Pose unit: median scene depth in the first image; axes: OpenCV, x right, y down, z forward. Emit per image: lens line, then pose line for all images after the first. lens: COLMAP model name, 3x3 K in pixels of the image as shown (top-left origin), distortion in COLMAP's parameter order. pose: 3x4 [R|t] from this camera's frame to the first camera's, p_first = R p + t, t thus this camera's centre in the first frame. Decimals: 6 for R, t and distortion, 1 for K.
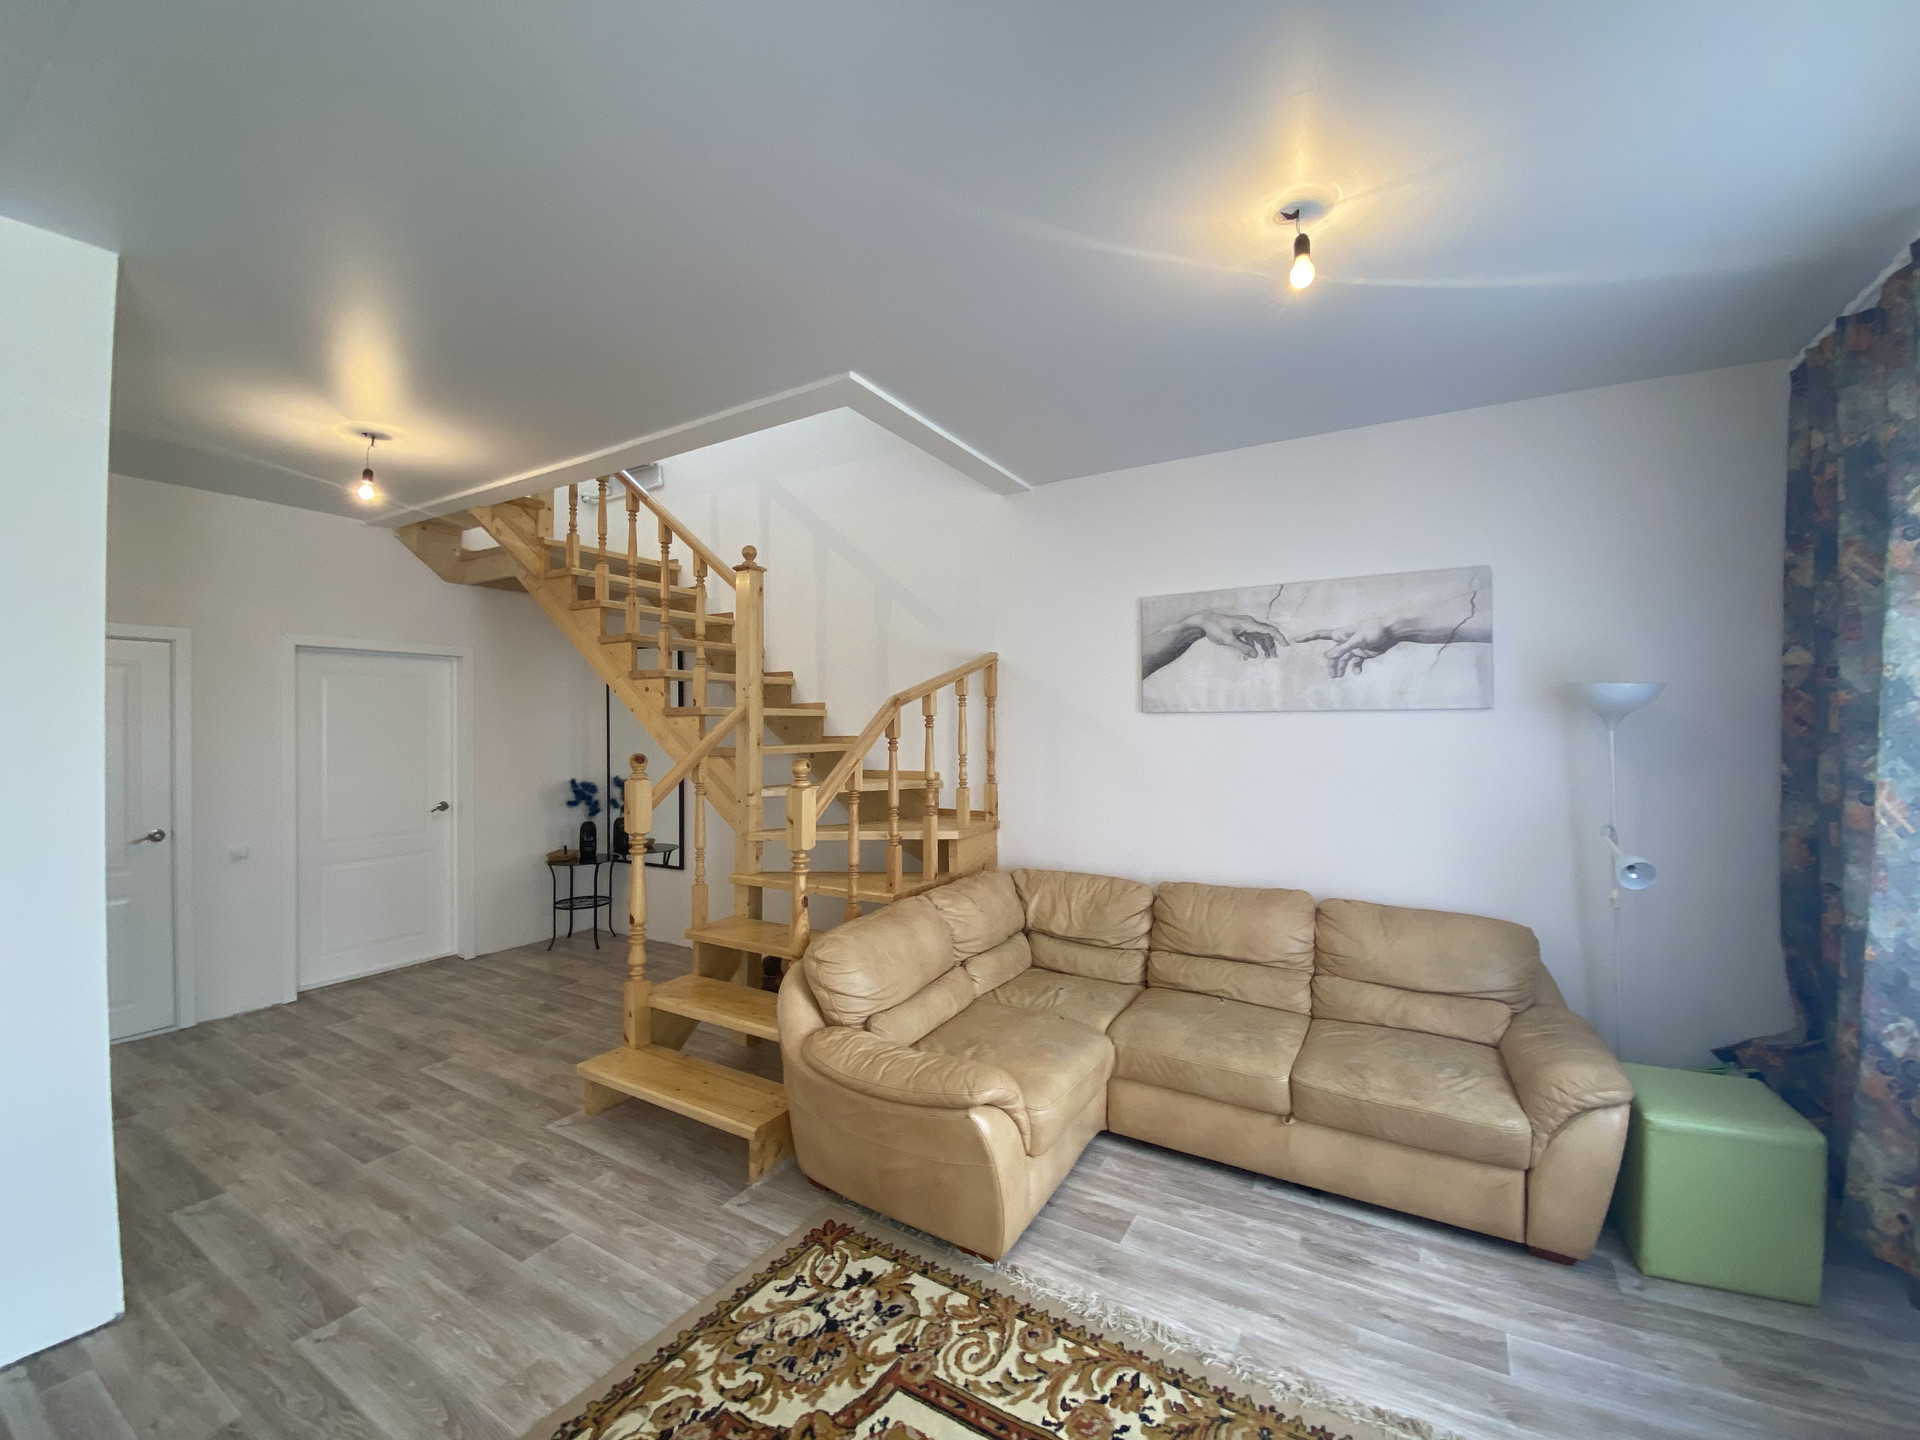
lens RADIAL K [[778.0, 0, 952.3], [0, 778.0, 721.4], [0, 0, 1]] dist [0.013210, -0.016923]
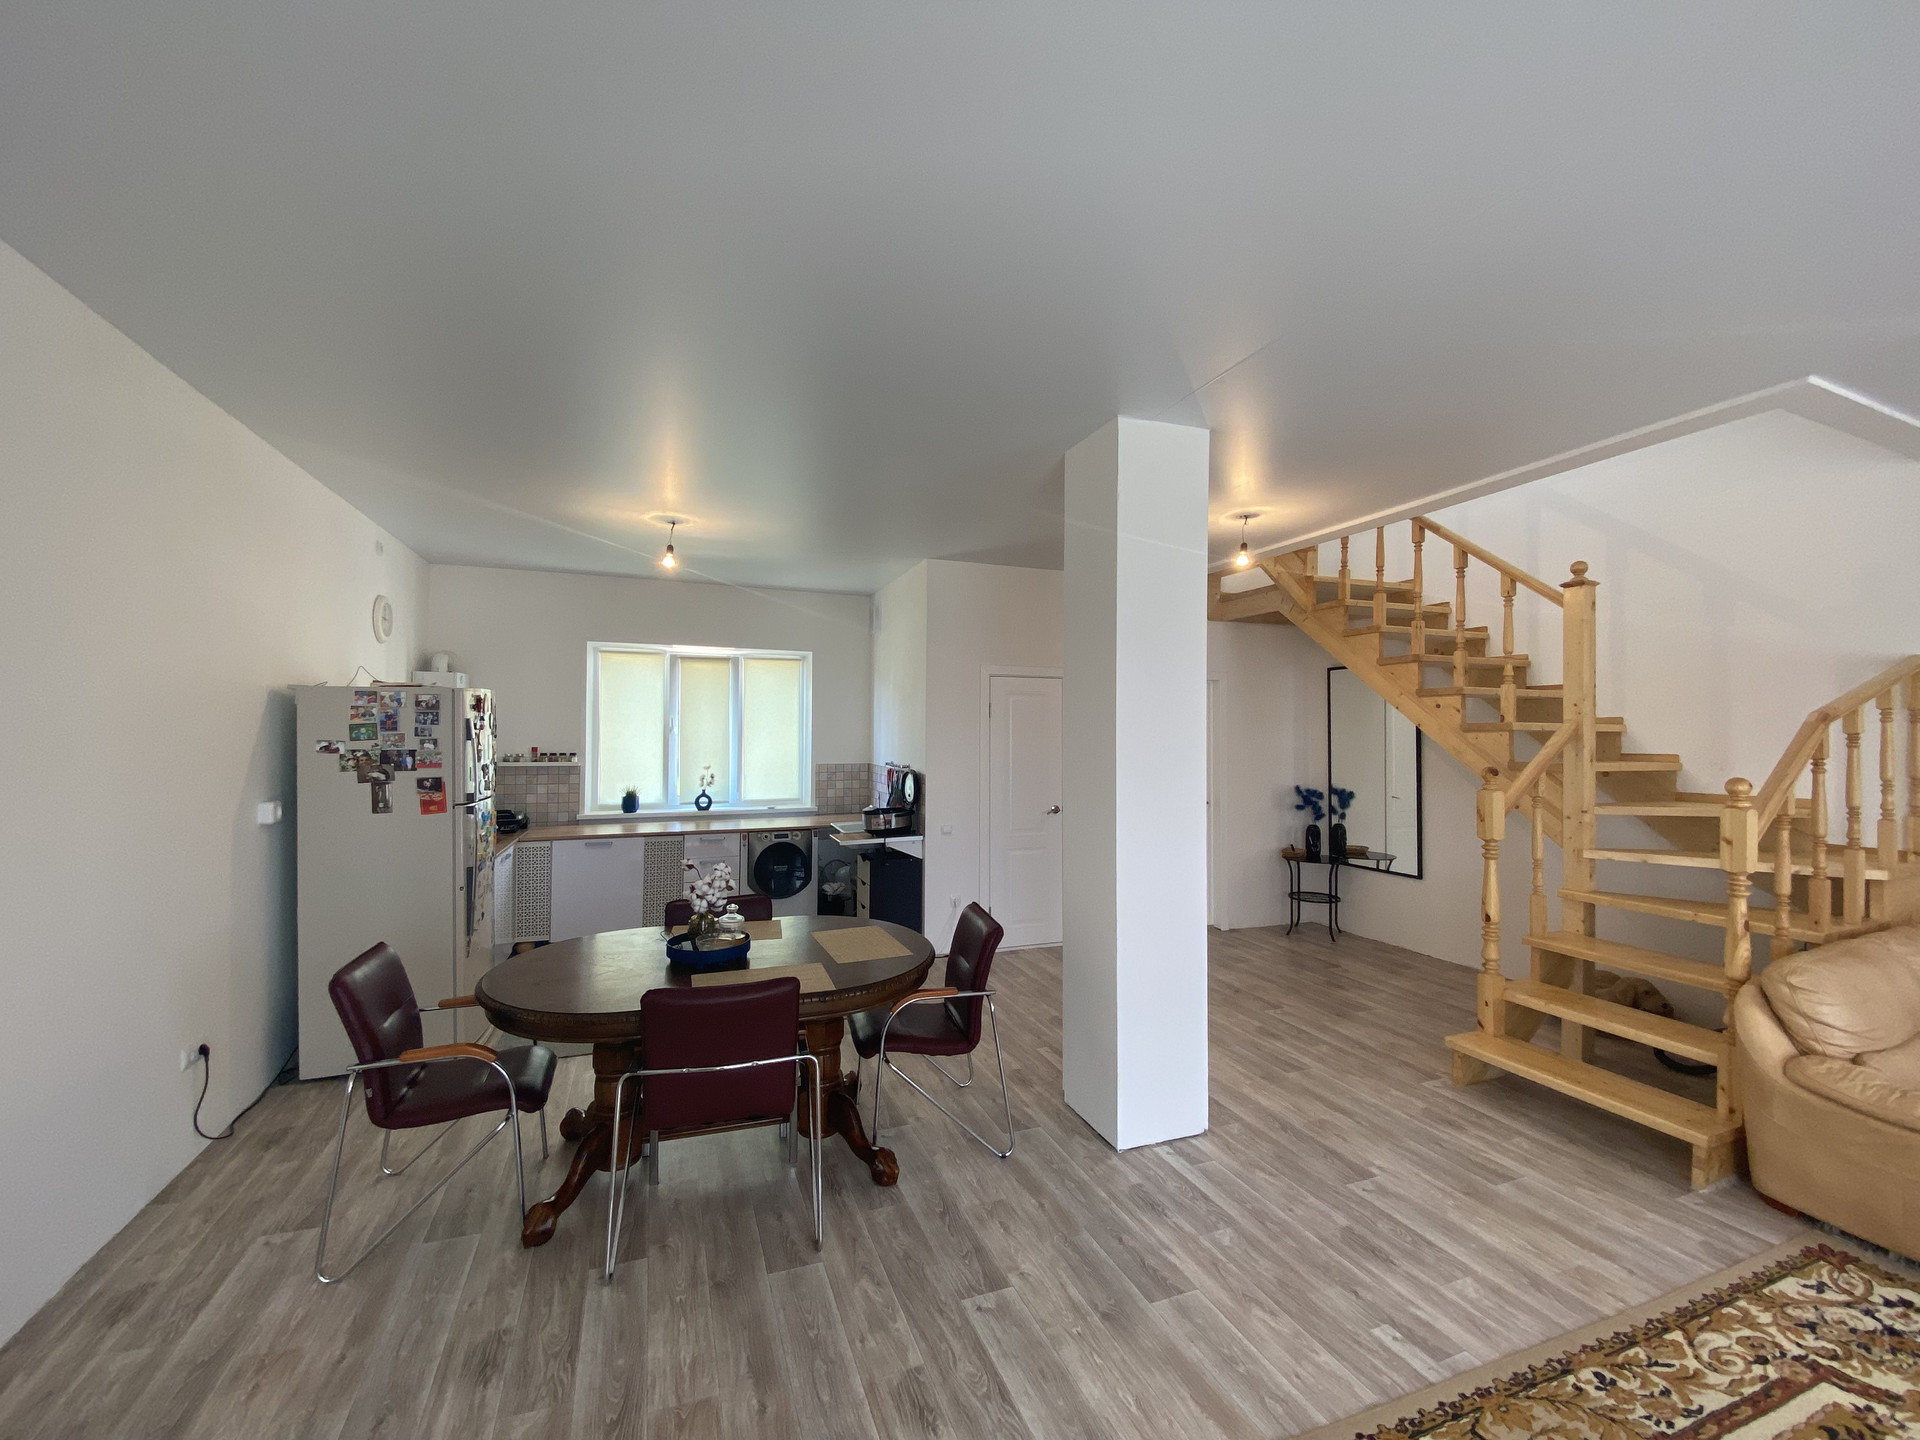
lens RADIAL K [[778.0, 0, 952.5], [0, 778.0, 714.0], [0, 0, 1]] dist [0.013210, -0.016923]
pose [[0.788040, -0.003348, -0.615614, -0.398424], [-0.011417, 0.999734, -0.020051, -0.001093], [0.615518, 0.022830, 0.787792, -0.405085]]
